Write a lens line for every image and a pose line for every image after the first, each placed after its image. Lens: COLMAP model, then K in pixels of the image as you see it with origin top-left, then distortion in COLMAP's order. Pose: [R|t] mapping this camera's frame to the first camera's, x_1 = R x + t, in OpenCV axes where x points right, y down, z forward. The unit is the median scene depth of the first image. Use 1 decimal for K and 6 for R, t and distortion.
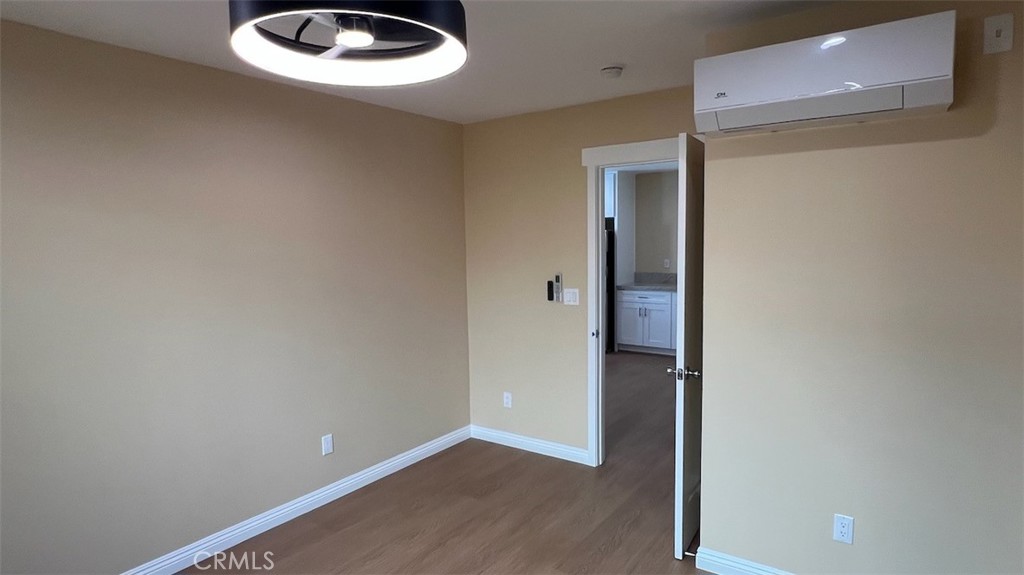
lens RADIAL K [[571.8, 0, 504.4], [0, 571.8, 293.6], [0, 0, 1]] dist [-0.002606, 0.003097]
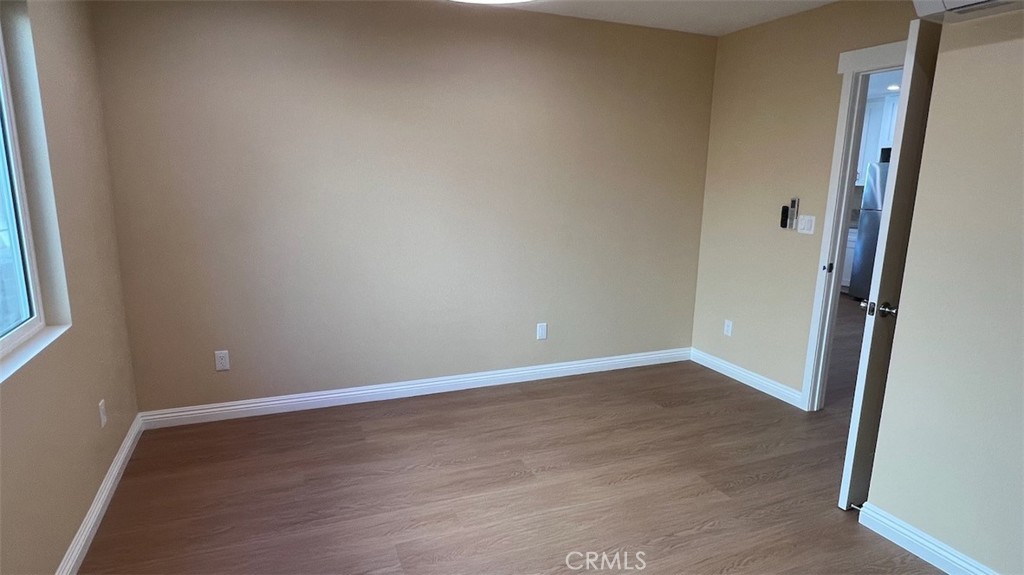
lens RADIAL K [[571.8, 0, 507.4], [0, 571.8, 293.5], [0, 0, 1]] dist [-0.002606, 0.003097]
pose [[0.851391, 0.142784, -0.504723, 0.187949], [-0.086702, 0.987309, 0.133052, 0.034281], [0.517316, -0.069518, 0.852966, -0.026624]]
